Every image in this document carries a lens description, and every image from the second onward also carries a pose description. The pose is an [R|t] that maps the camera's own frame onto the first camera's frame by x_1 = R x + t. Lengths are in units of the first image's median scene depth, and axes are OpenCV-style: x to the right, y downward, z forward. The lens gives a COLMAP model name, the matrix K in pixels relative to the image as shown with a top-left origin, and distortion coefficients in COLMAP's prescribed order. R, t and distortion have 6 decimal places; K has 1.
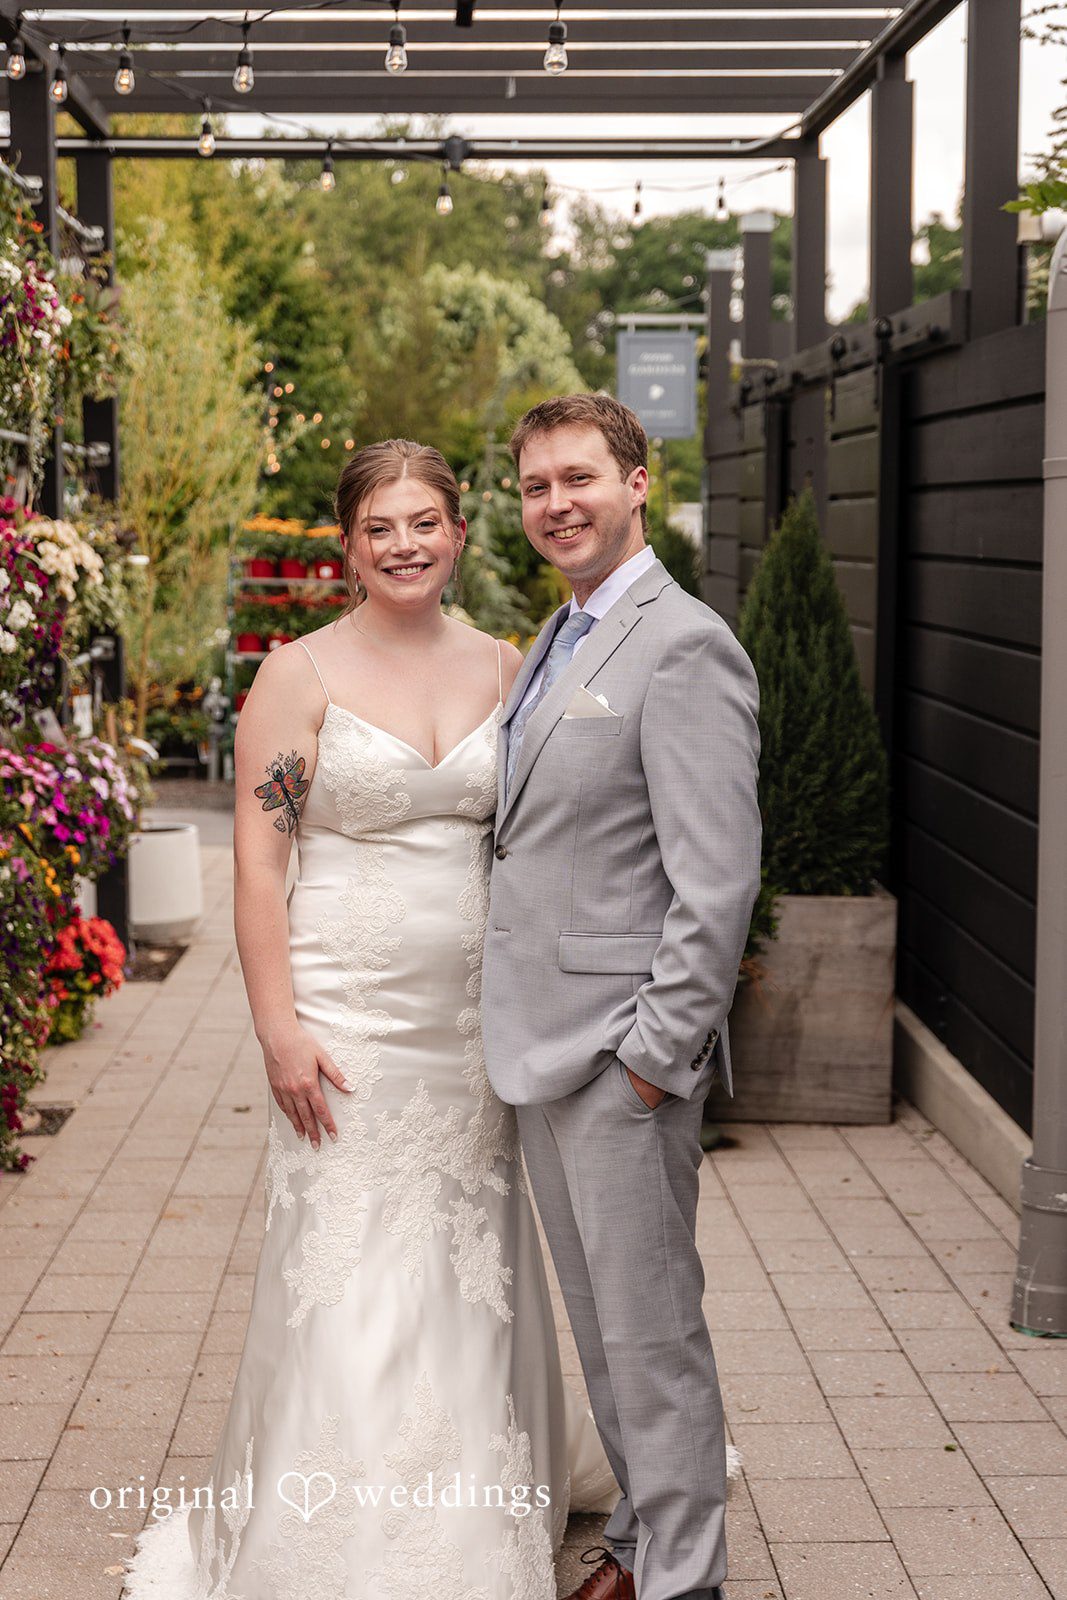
lens RADIAL K [[2884.5, 0, 533.5], [0, 2884.5, 800.0], [0, 0, 1]] dist [-0.001512, 0.040474]
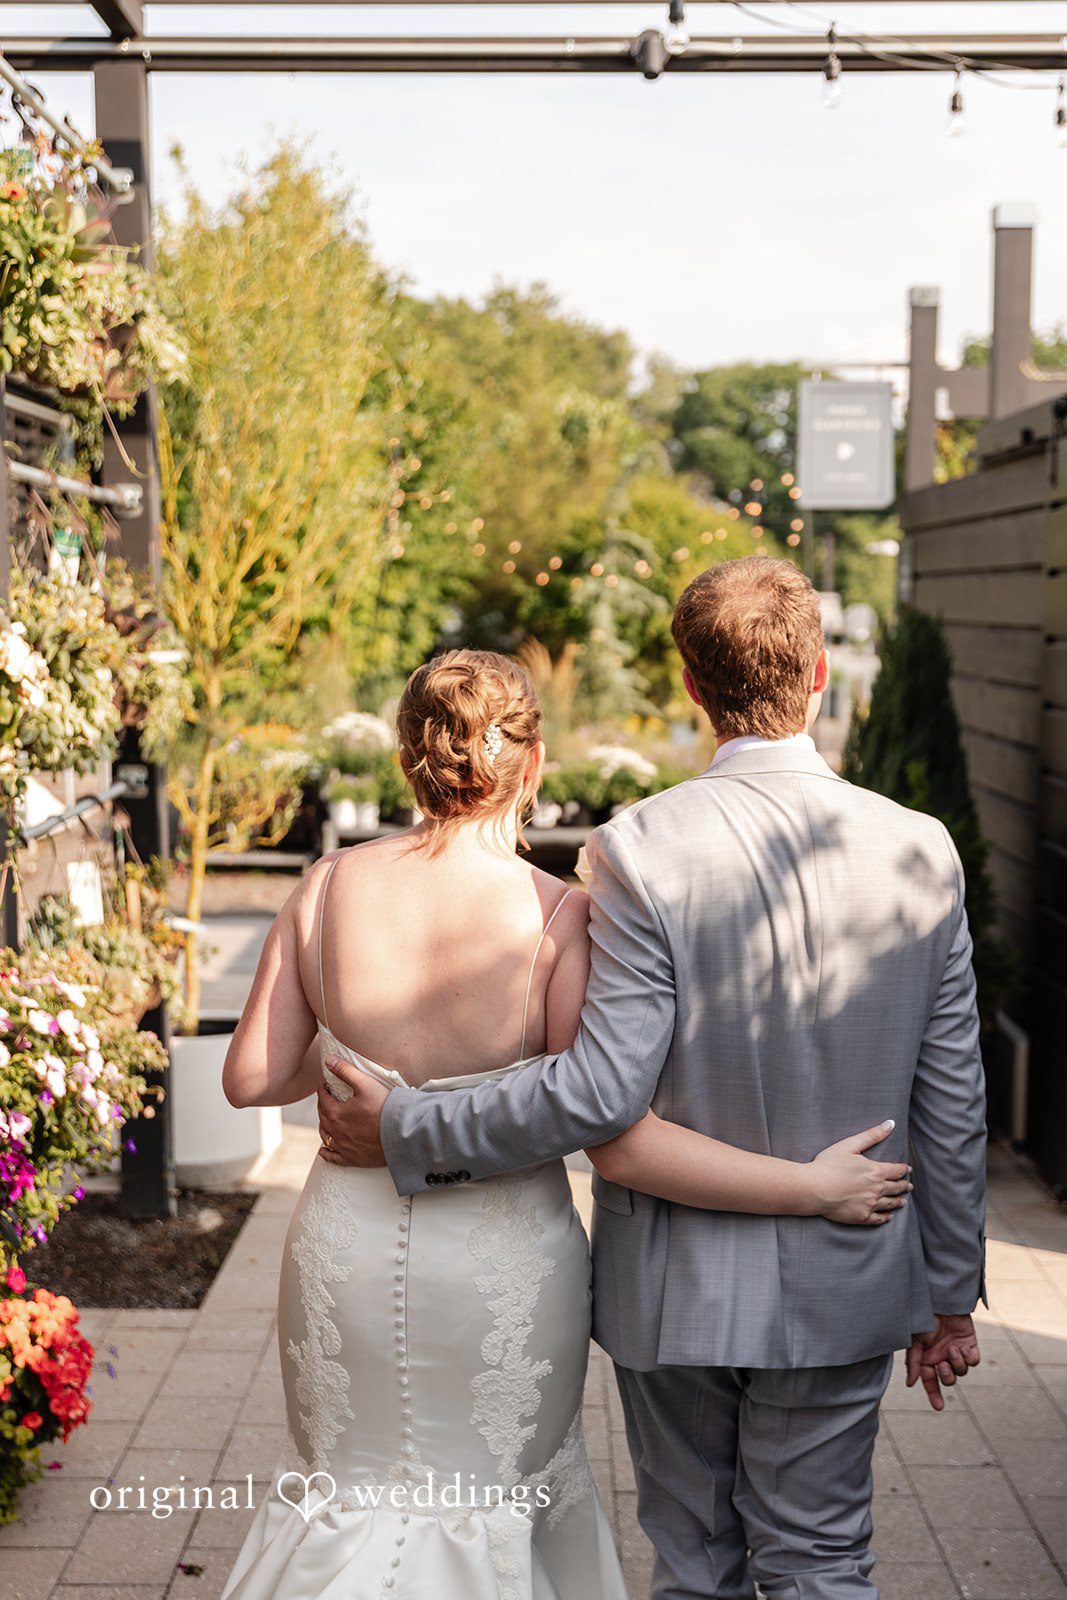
lens RADIAL K [[1881.9, 0, 503.4], [0, 1881.9, 797.1], [0, 0, 1]] dist [-0.015903, -0.022084]
pose [[0.999093, 0.009032, -0.041615, -0.033557], [-0.008929, 0.999957, 0.002654, -0.041216], [0.041637, -0.002280, 0.999130, 0.448724]]
